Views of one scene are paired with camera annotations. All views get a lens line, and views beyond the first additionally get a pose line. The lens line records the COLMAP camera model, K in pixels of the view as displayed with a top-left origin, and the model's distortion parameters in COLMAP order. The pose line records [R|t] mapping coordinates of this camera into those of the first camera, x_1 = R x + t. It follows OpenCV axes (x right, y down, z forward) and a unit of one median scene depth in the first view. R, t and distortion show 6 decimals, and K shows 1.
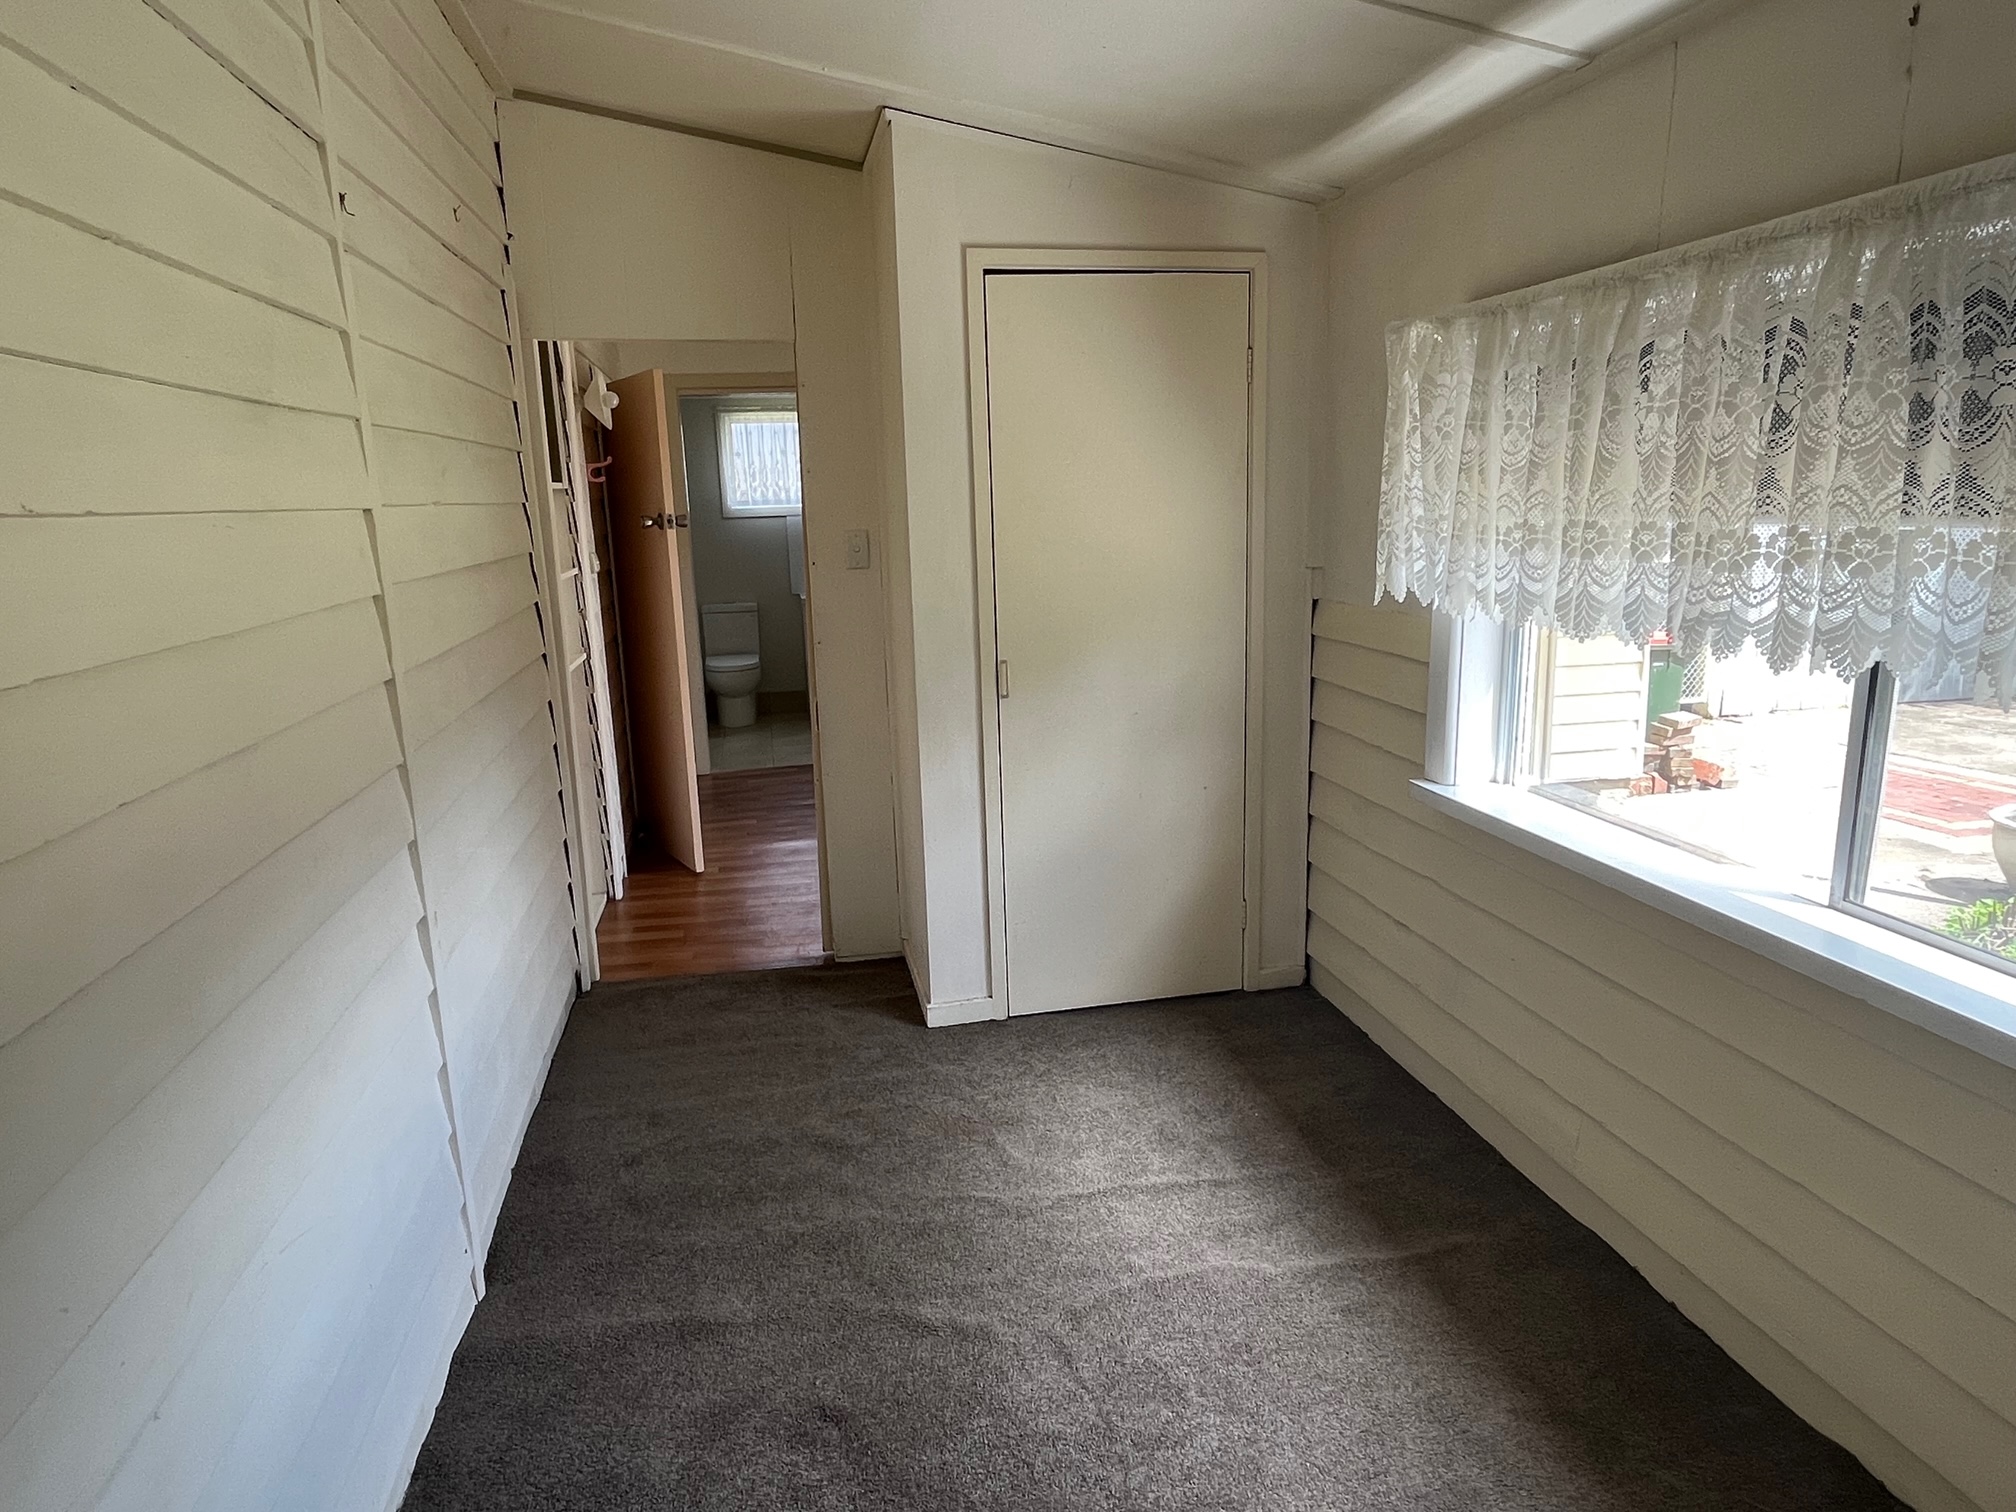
lens RADIAL K [[1192.4, 0, 1004.8], [0, 1192.4, 757.7], [0, 0, 1]] dist [-0.003649, -0.000889]
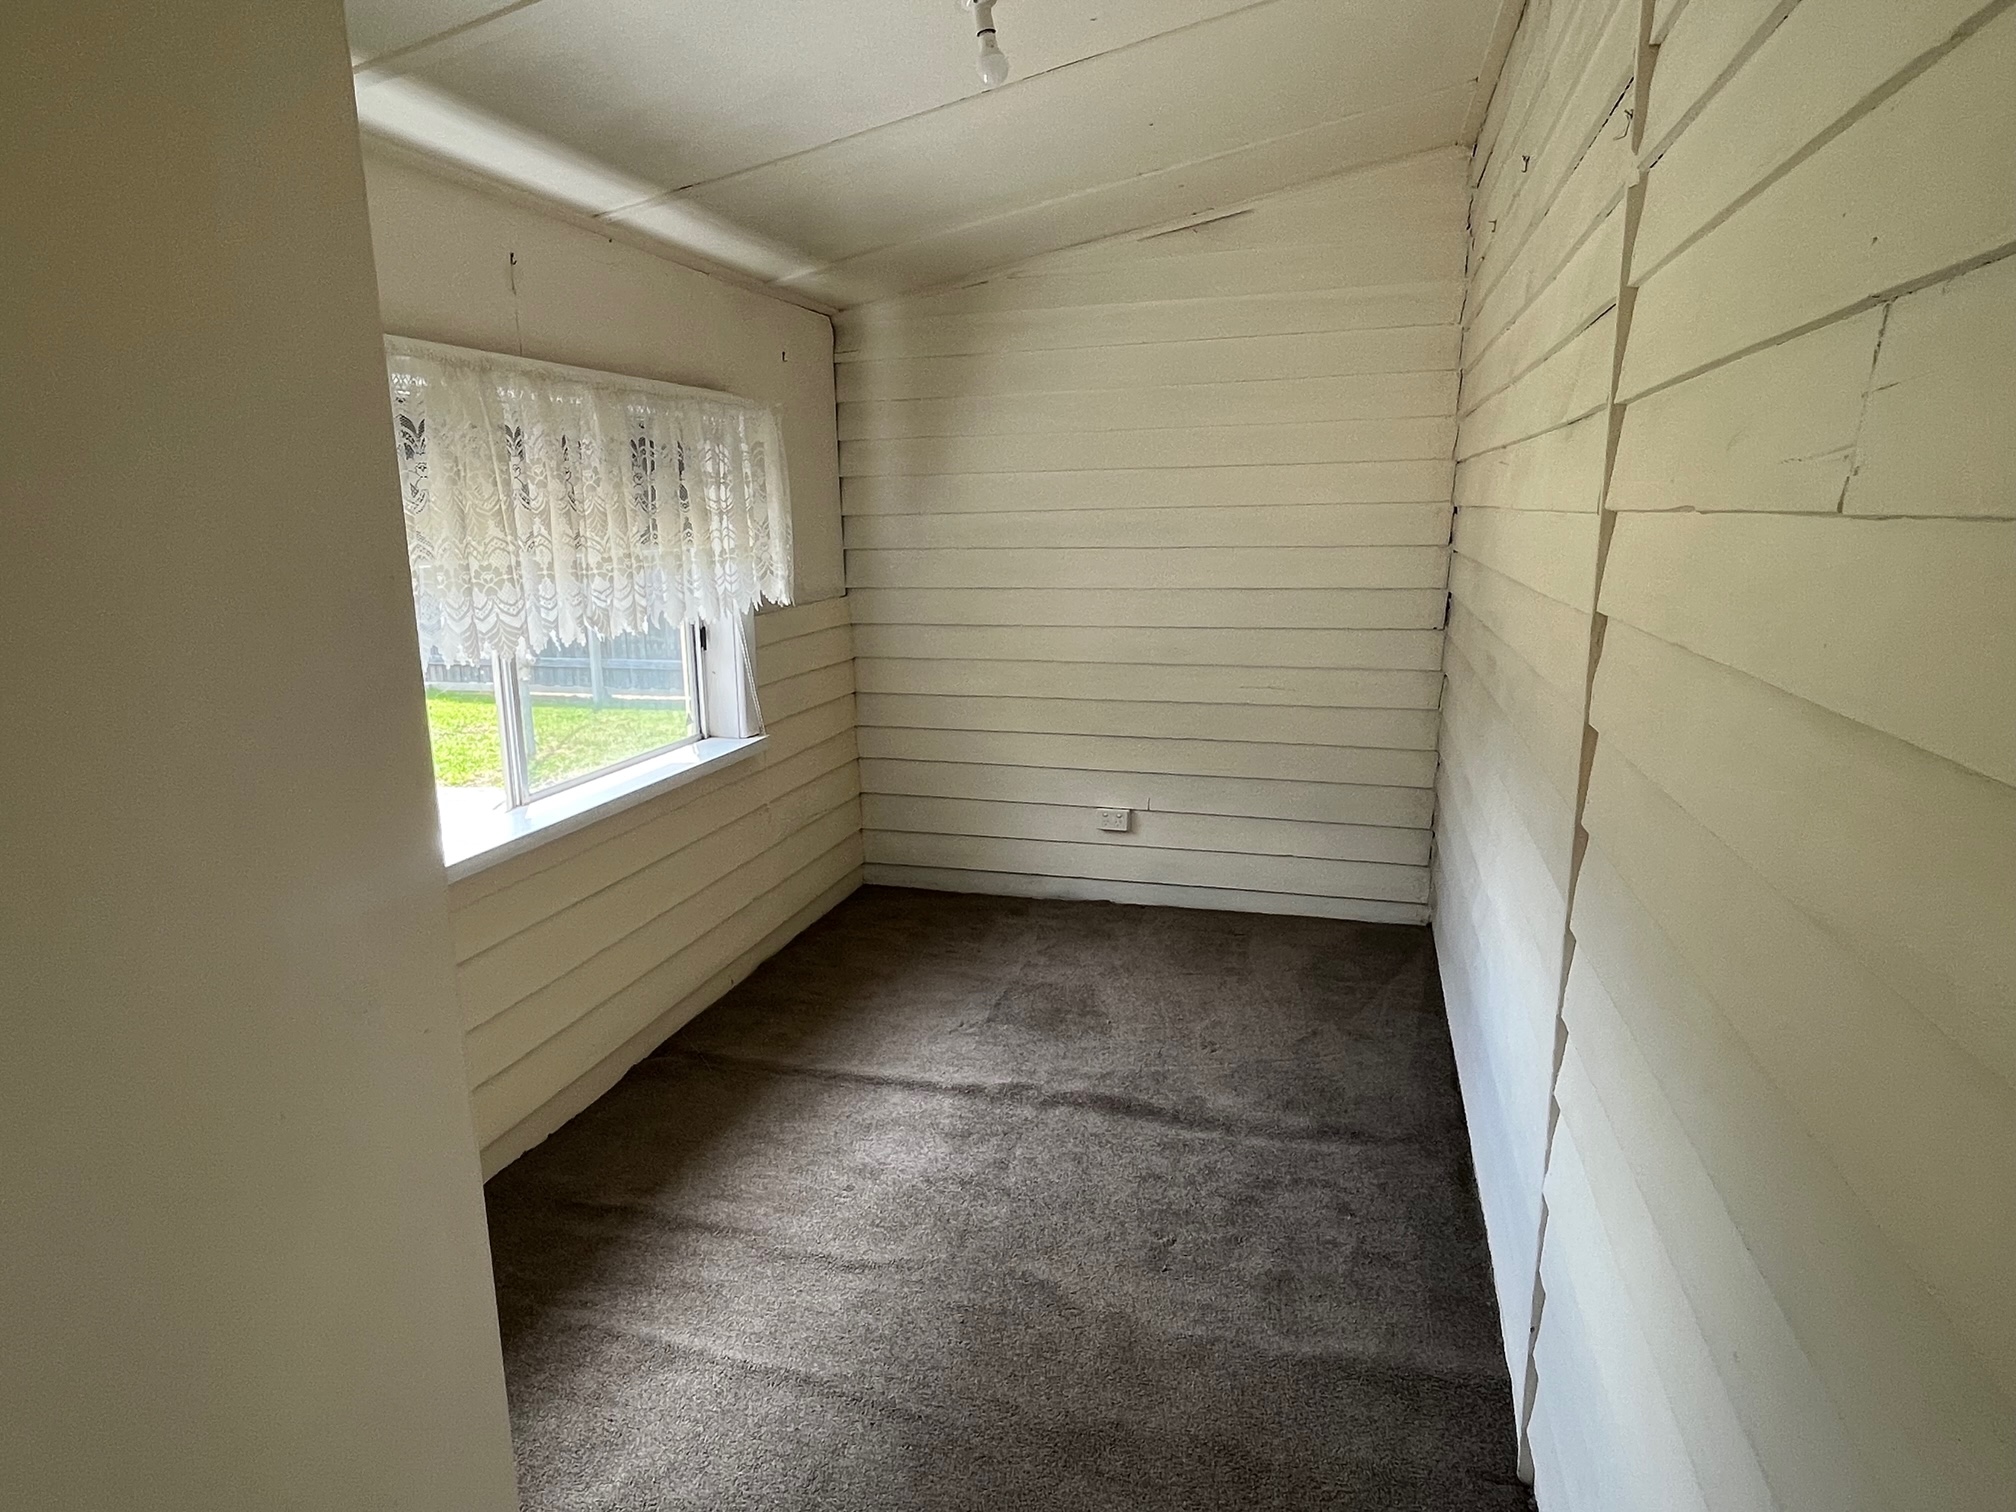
lens RADIAL K [[1192.4, 0, 1014.1], [0, 1192.4, 761.6], [0, 0, 1]] dist [-0.003649, -0.000889]
pose [[-0.878349, -0.059601, 0.474290, -0.545896], [0.135358, 0.920577, 0.366356, -0.389311], [-0.458456, 0.385988, -0.800520, 1.829454]]
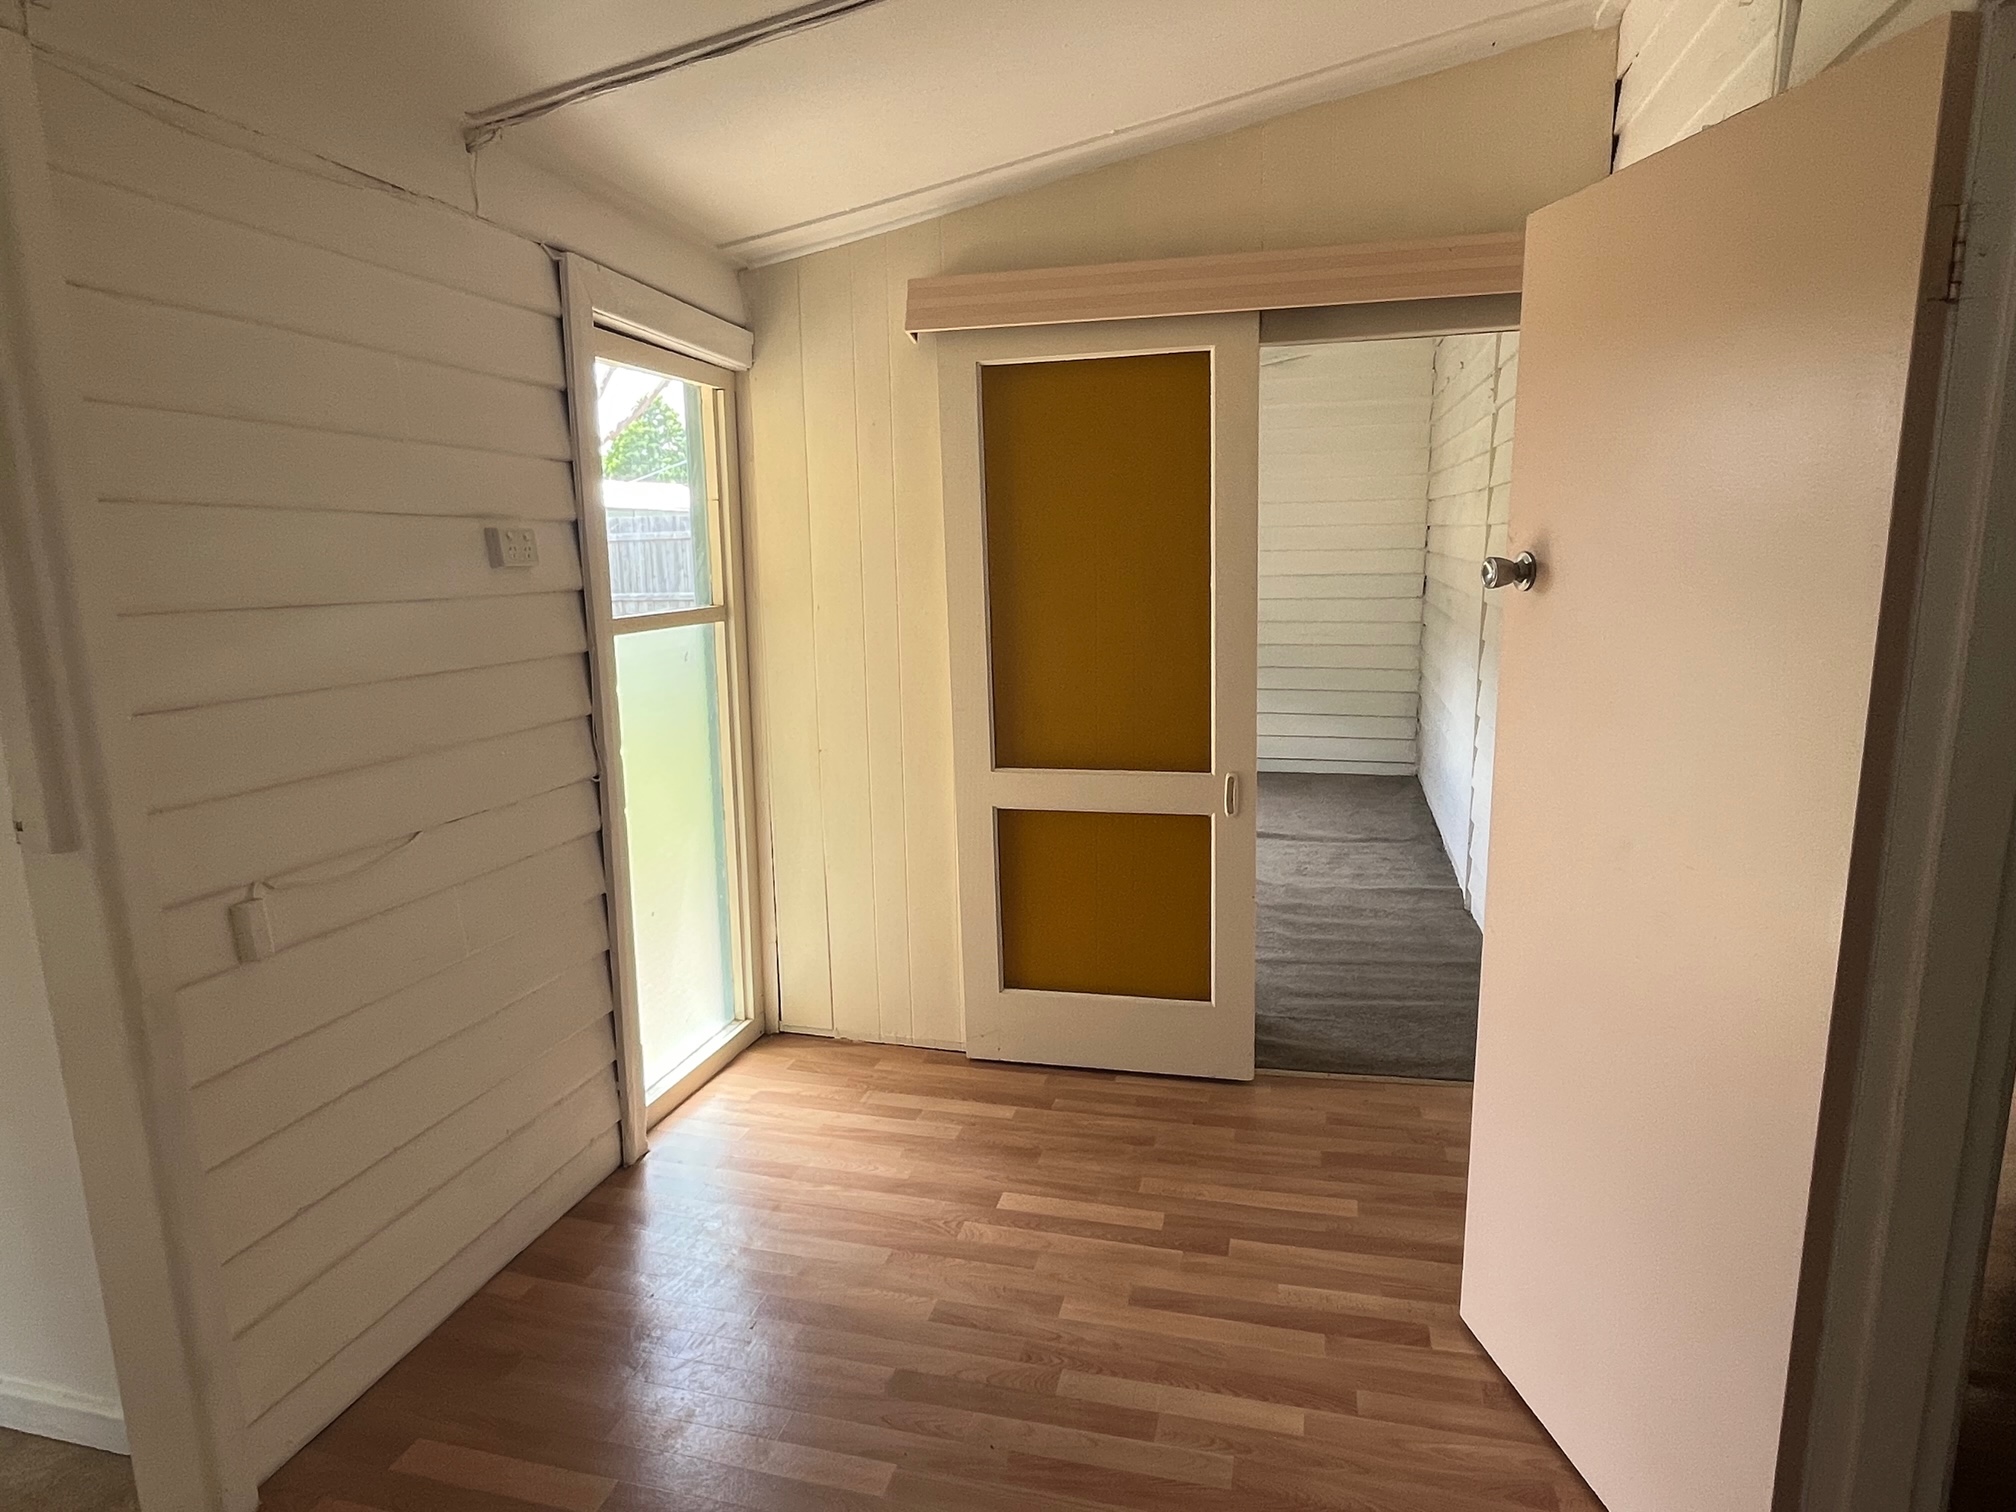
lens RADIAL K [[1192.4, 0, 1003.1], [0, 1192.4, 756.3], [0, 0, 1]] dist [-0.003649, -0.000889]
pose [[-0.886915, -0.041568, 0.460058, -0.772765], [0.135740, 0.928519, 0.345581, -0.731305], [-0.441538, 0.368949, -0.817875, 3.542679]]
